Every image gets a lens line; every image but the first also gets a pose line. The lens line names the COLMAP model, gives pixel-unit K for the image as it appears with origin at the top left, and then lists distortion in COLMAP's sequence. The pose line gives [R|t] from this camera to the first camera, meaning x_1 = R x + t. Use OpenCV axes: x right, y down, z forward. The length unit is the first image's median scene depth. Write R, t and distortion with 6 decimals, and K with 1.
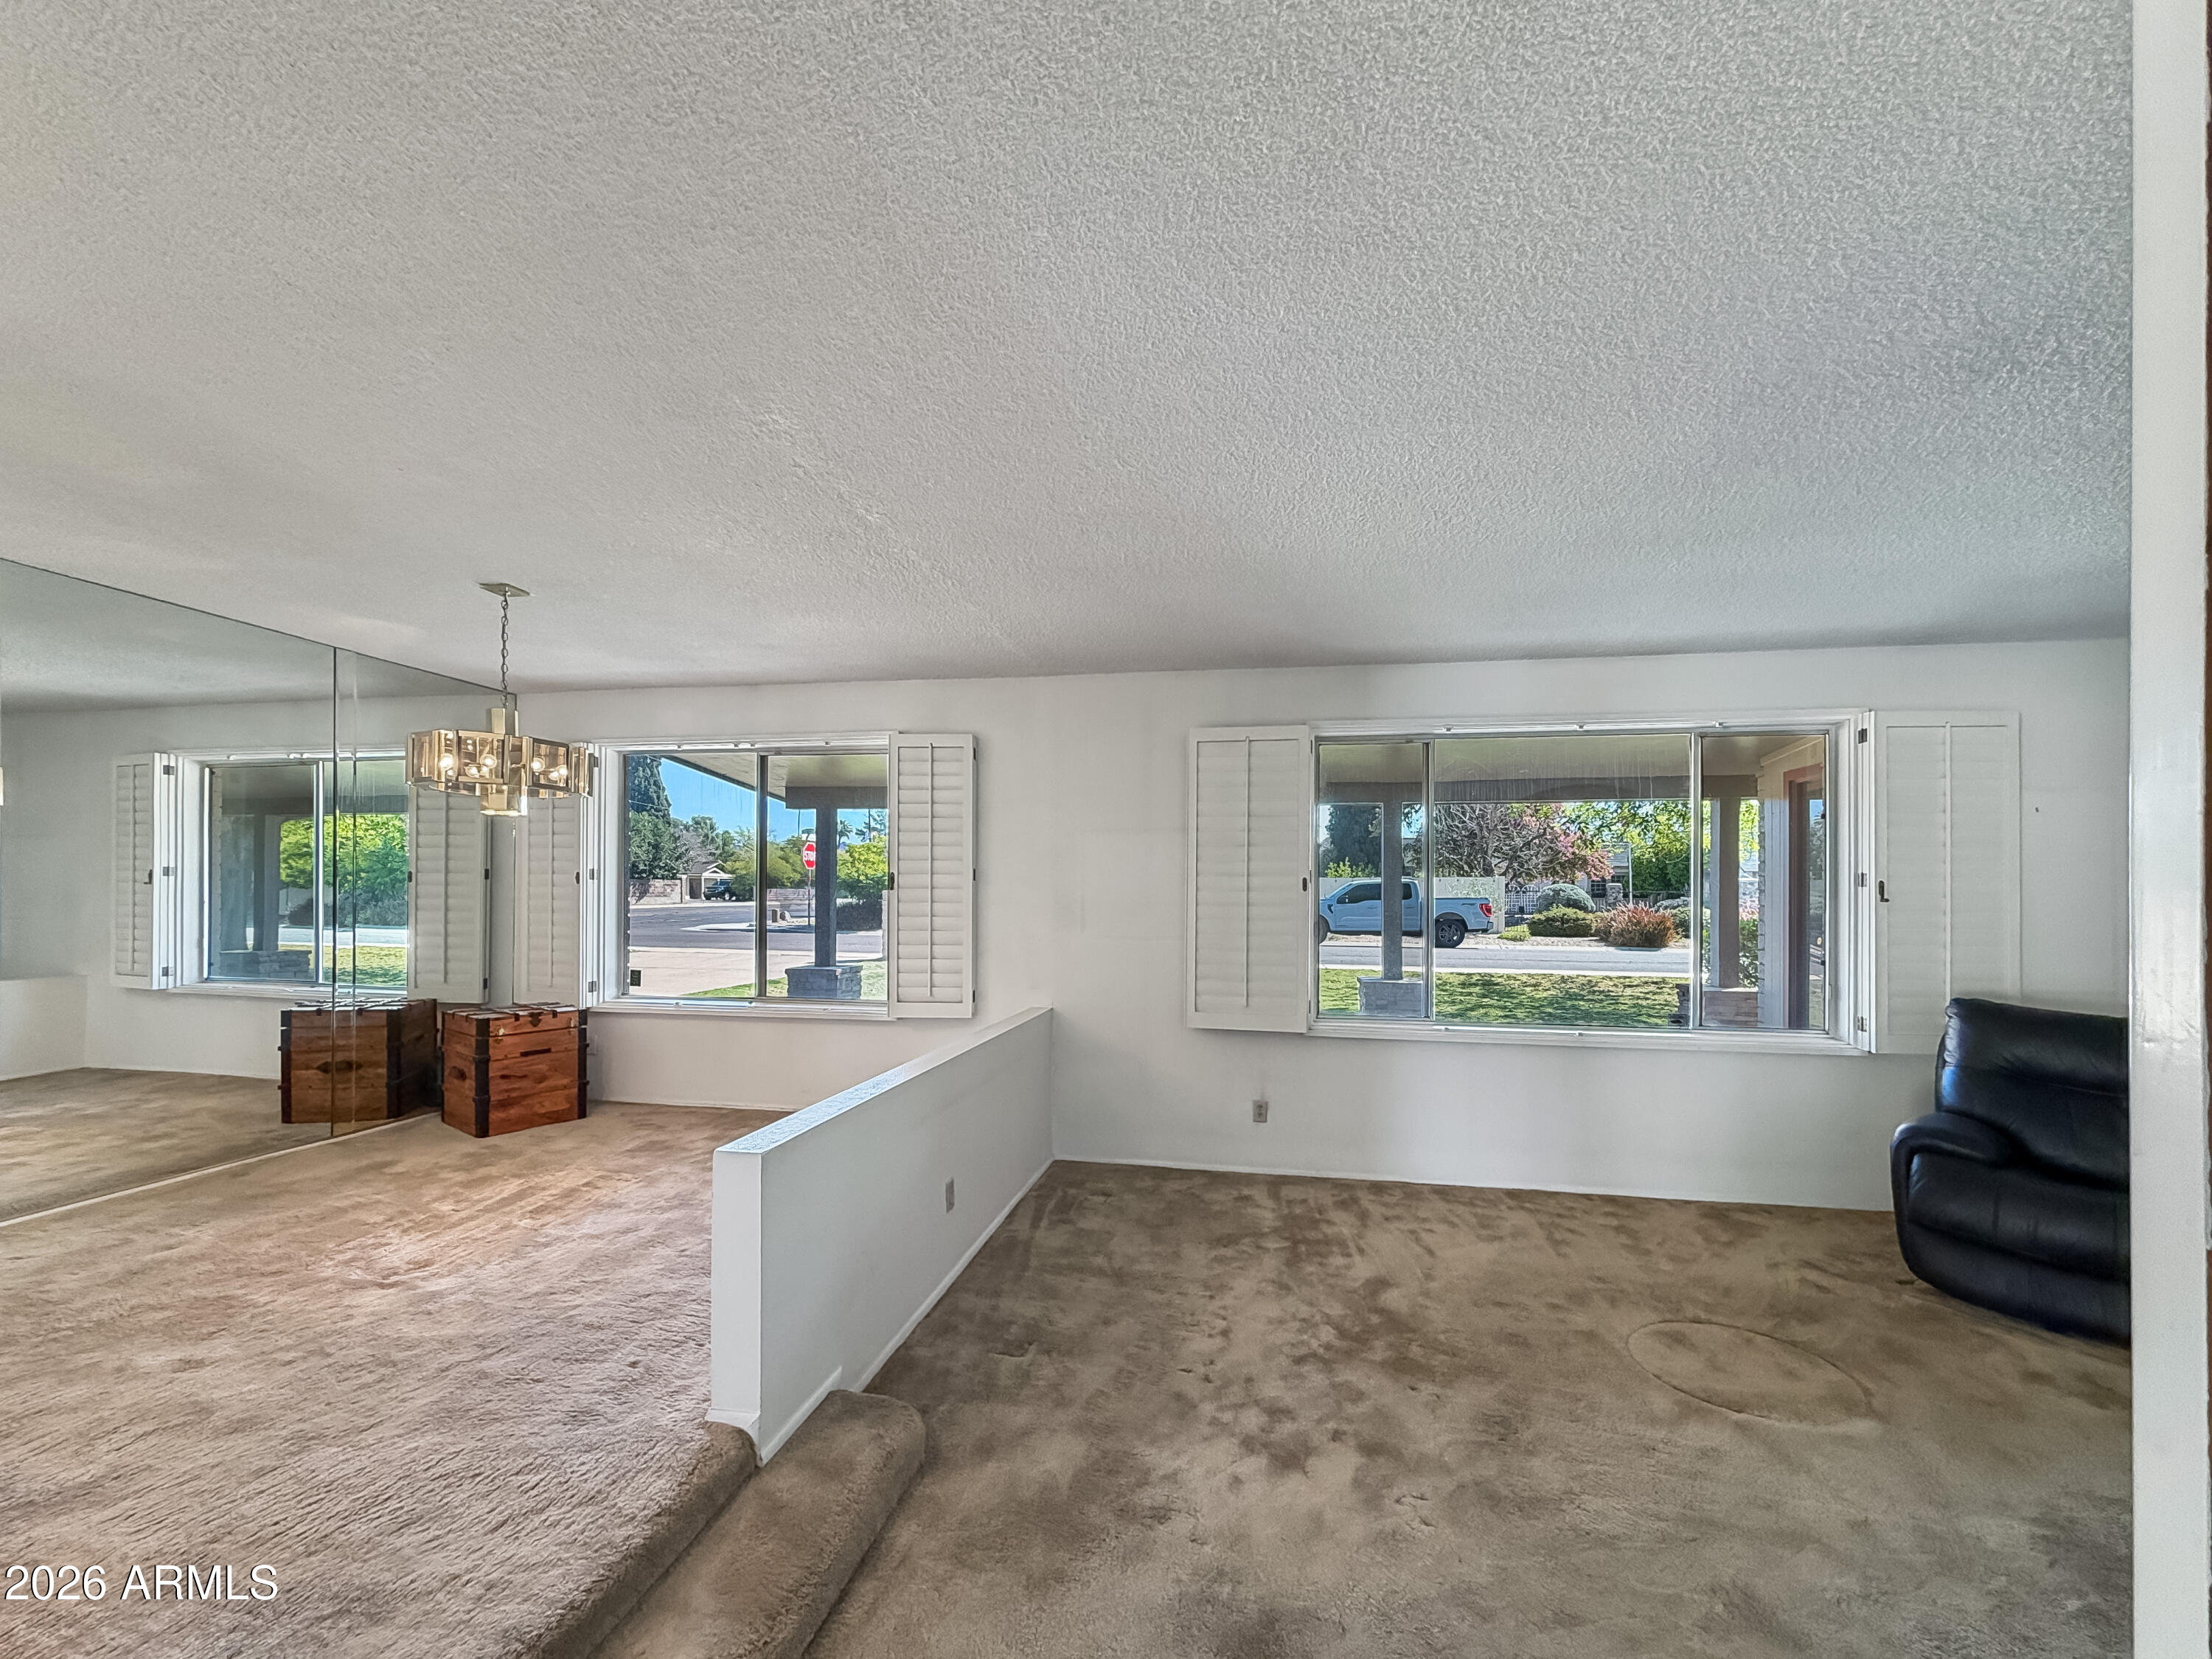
lens RADIAL K [[885.3, 0, 1108.3], [0, 885.3, 889.6], [0, 0, 1]] dist [0.001146, -0.000586]
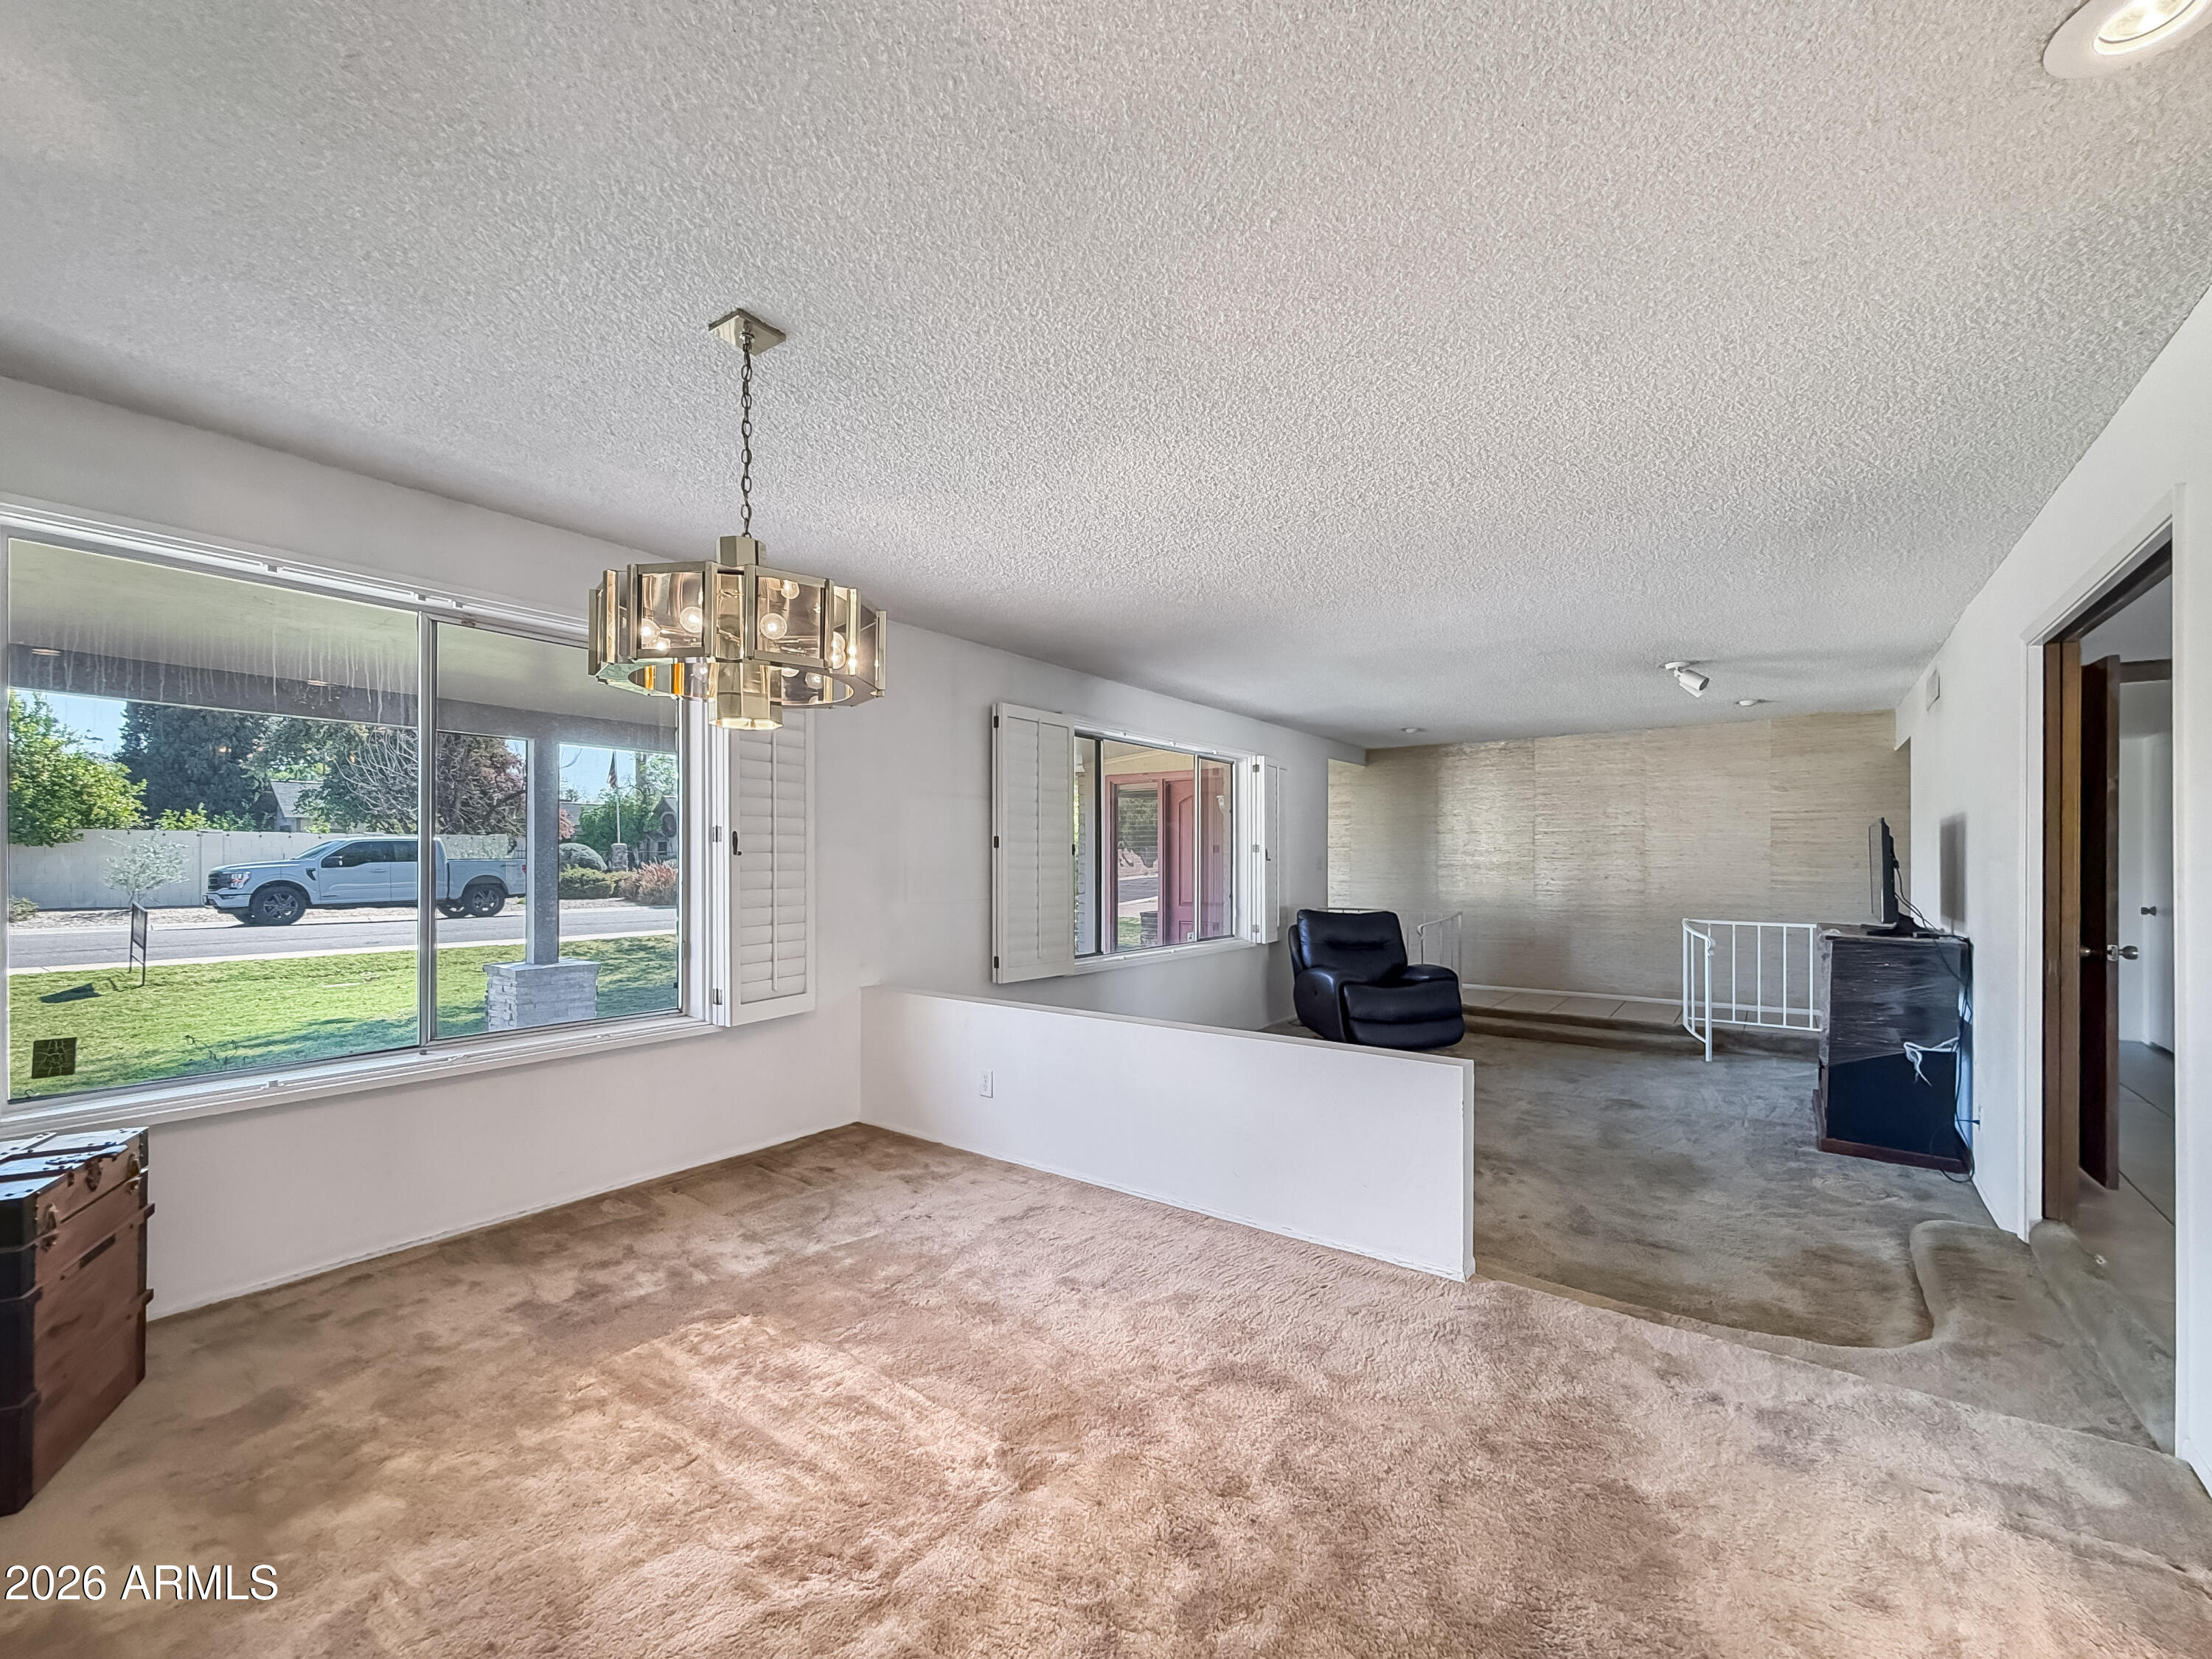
lens RADIAL K [[885.3, 0, 1139.5], [0, 885.3, 856.4], [0, 0, 1]] dist [0.001146, -0.000586]
pose [[0.445692, -0.004054, 0.895177, -0.879415], [-0.003474, 0.999974, 0.006259, -0.005321], [-0.895180, -0.005900, 0.445667, 0.420669]]
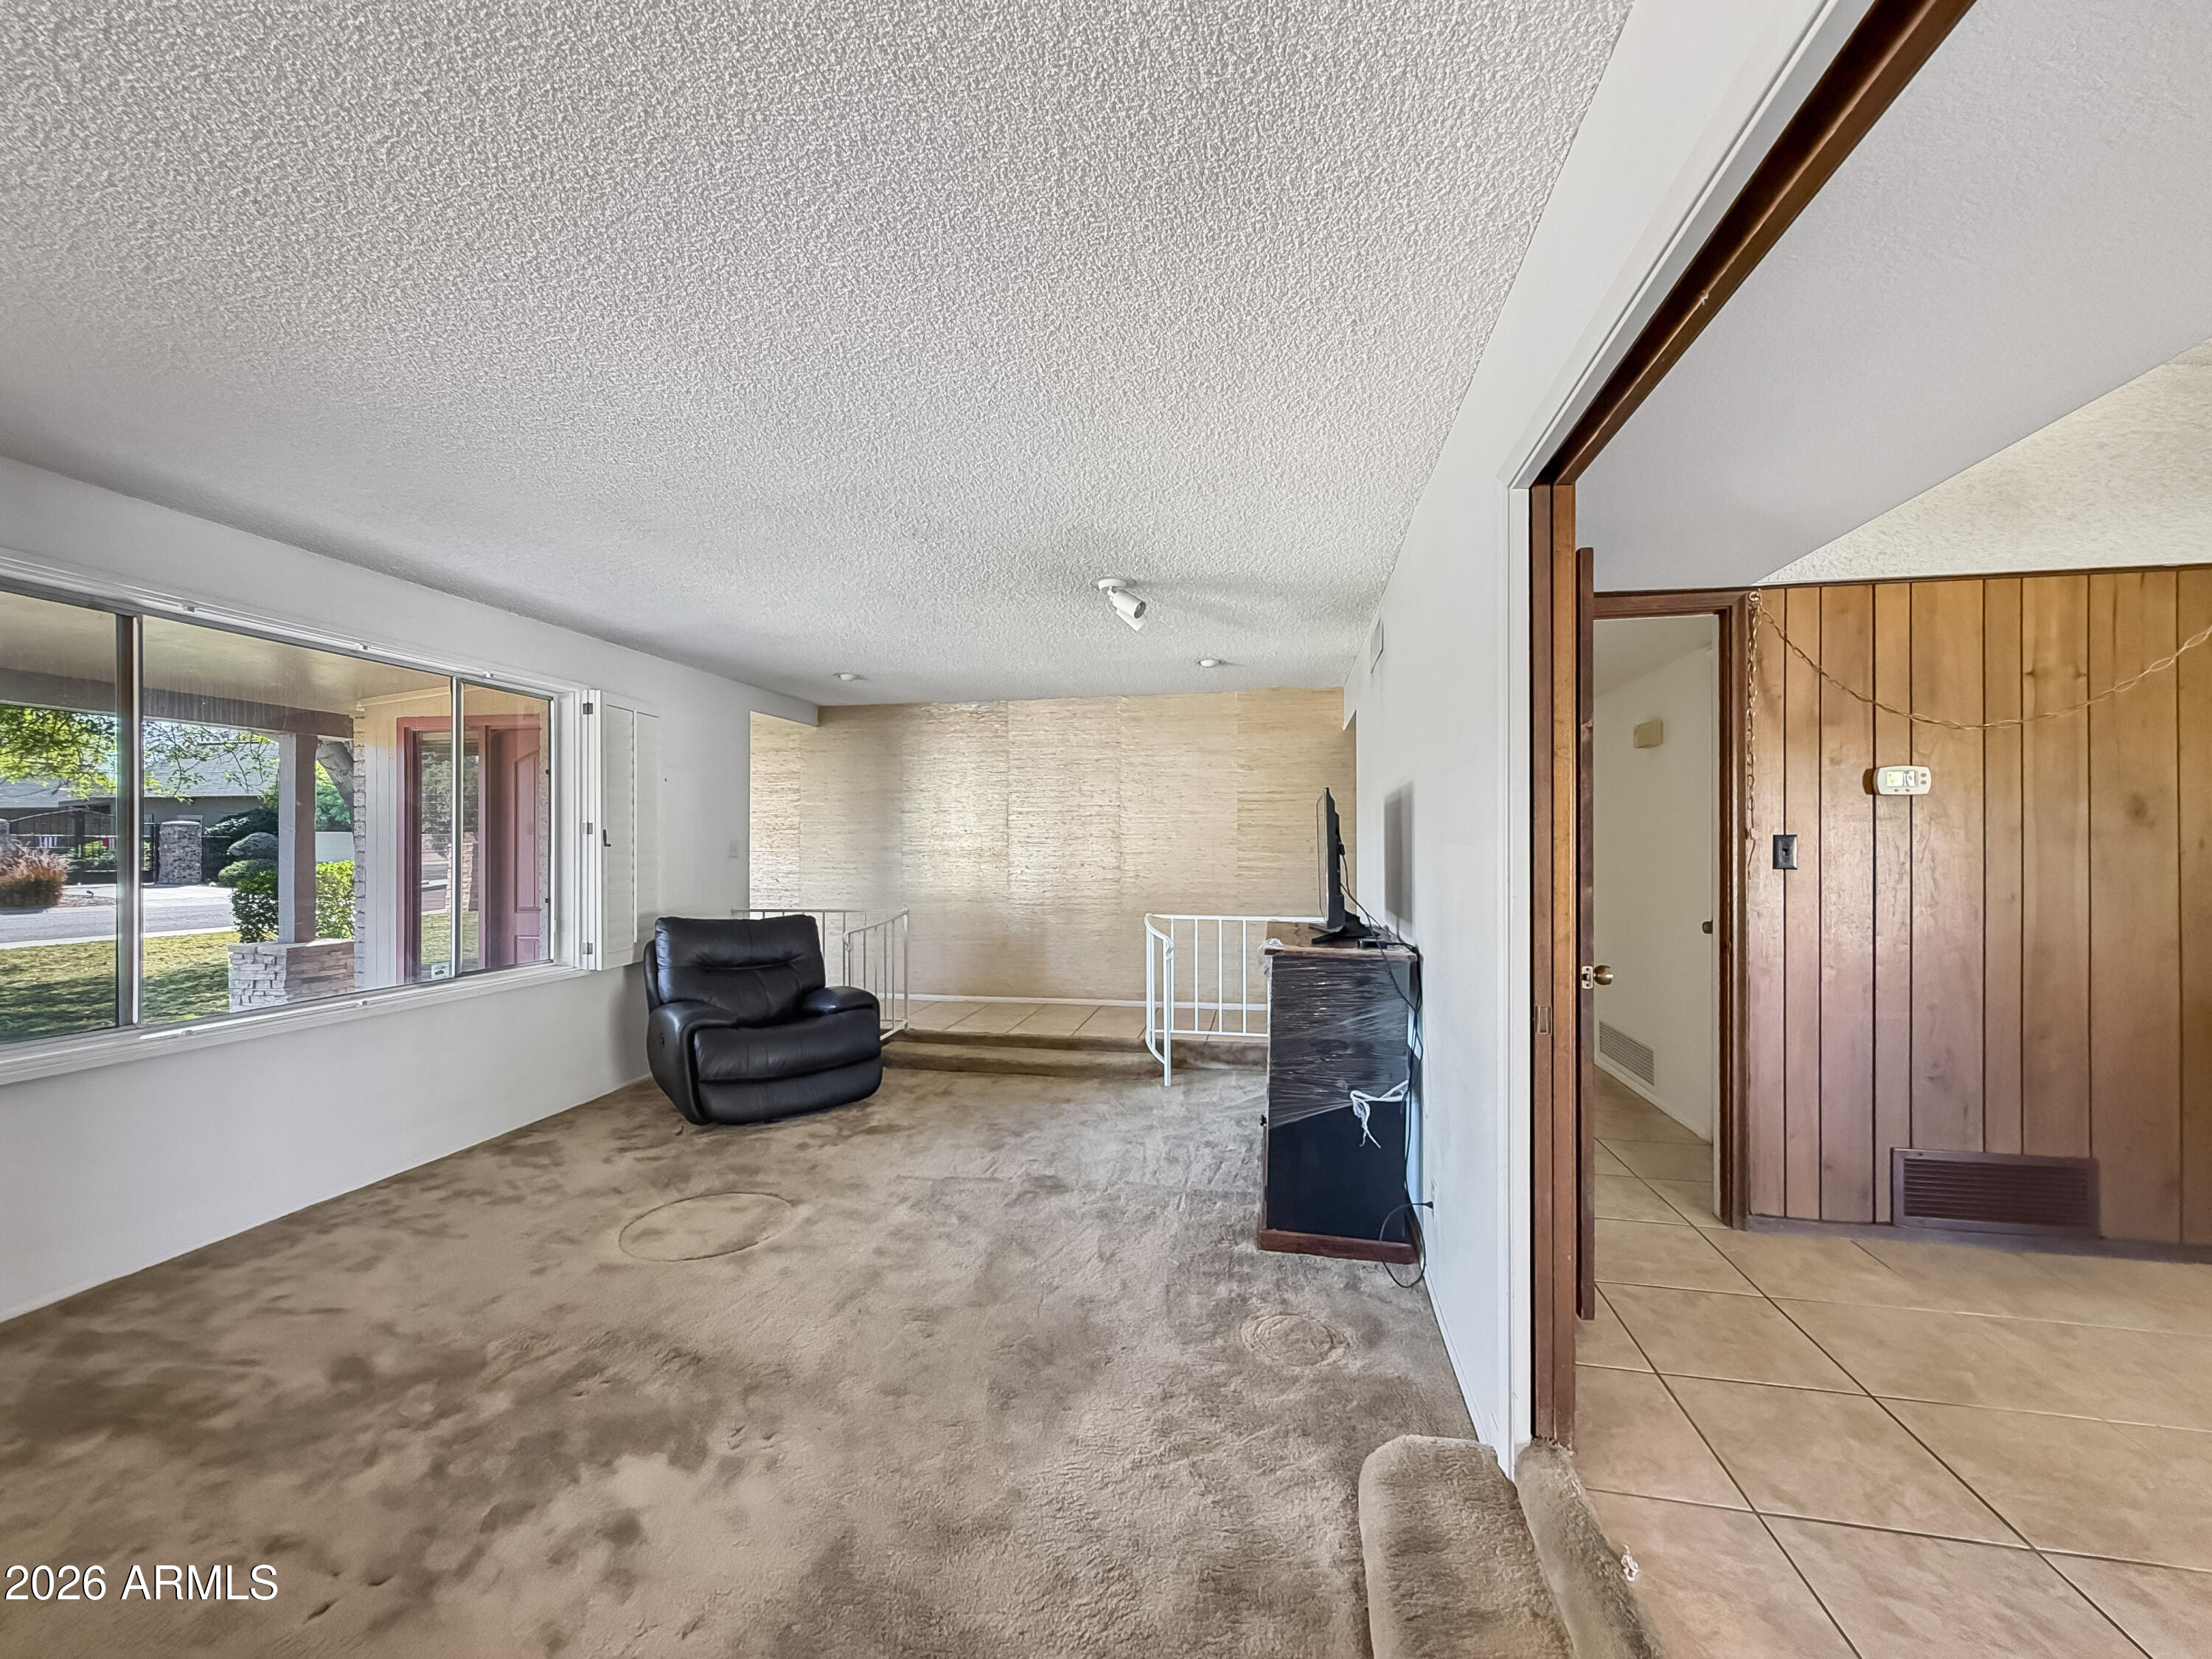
lens RADIAL K [[885.3, 0, 1100.8], [0, 885.3, 840.3], [0, 0, 1]] dist [0.001146, -0.000586]
pose [[0.025600, -0.002888, 0.999668, -0.336458], [-0.005344, 0.999981, 0.003026, -0.002351], [-0.999658, -0.005419, 0.025585, 0.281073]]
